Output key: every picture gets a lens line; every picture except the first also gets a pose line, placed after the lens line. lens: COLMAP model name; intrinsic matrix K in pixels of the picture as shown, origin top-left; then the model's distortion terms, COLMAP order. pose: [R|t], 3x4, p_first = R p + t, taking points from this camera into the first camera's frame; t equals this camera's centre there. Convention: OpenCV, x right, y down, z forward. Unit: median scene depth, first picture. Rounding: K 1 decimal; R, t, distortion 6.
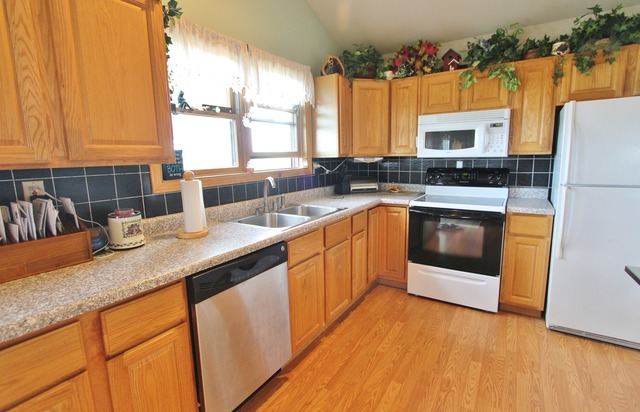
lens RADIAL K [[302.3, 0, 324.1], [0, 302.3, 202.6], [0, 0, 1]] dist [-0.017319, 0.000972]
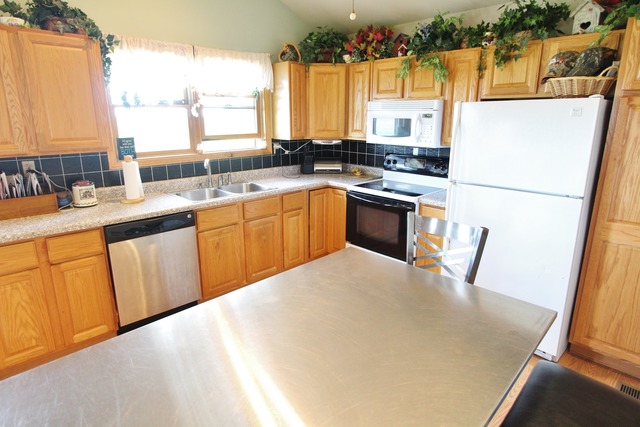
lens RADIAL K [[367.6, 0, 324.7], [0, 367.6, 207.4], [0, 0, 1]] dist [-0.013540, 0.002041]
pose [[0.970491, 0.080435, -0.227327, 0.564011], [-0.058348, 0.993044, 0.102273, -0.062011], [0.233972, -0.085991, 0.968433, -0.303161]]
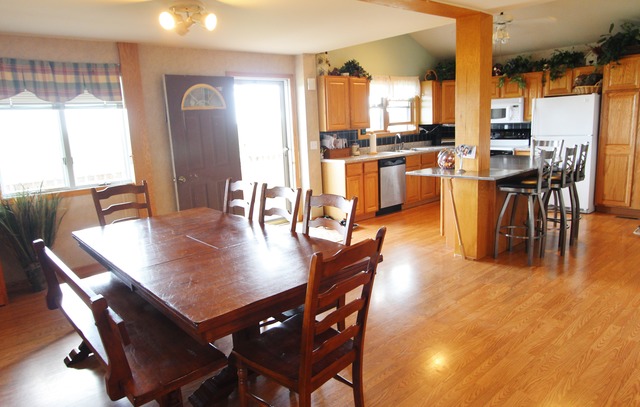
lens RADIAL K [[438.9, 0, 326.1], [0, 438.9, 199.5], [0, 0, 1]] dist [0.000632, 0.002661]
pose [[0.962608, 0.028966, -0.269345, 0.186173], [-0.019254, 0.999068, 0.038632, 0.263836], [0.270213, -0.032001, 0.962269, -2.134188]]
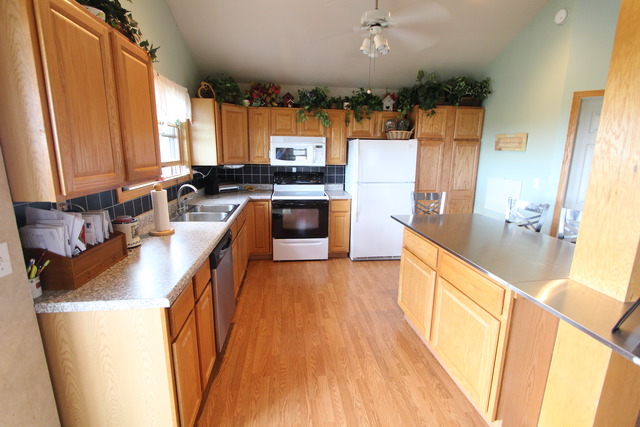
lens RADIAL K [[297.0, 0, 326.2], [0, 297.0, 211.3], [0, 0, 1]] dist [-0.021626, 0.000100]
pose [[0.768064, -0.094304, 0.633392, -0.469811], [0.065709, 0.995482, 0.068535, -0.016713], [-0.636993, -0.011019, 0.770791, -0.285240]]
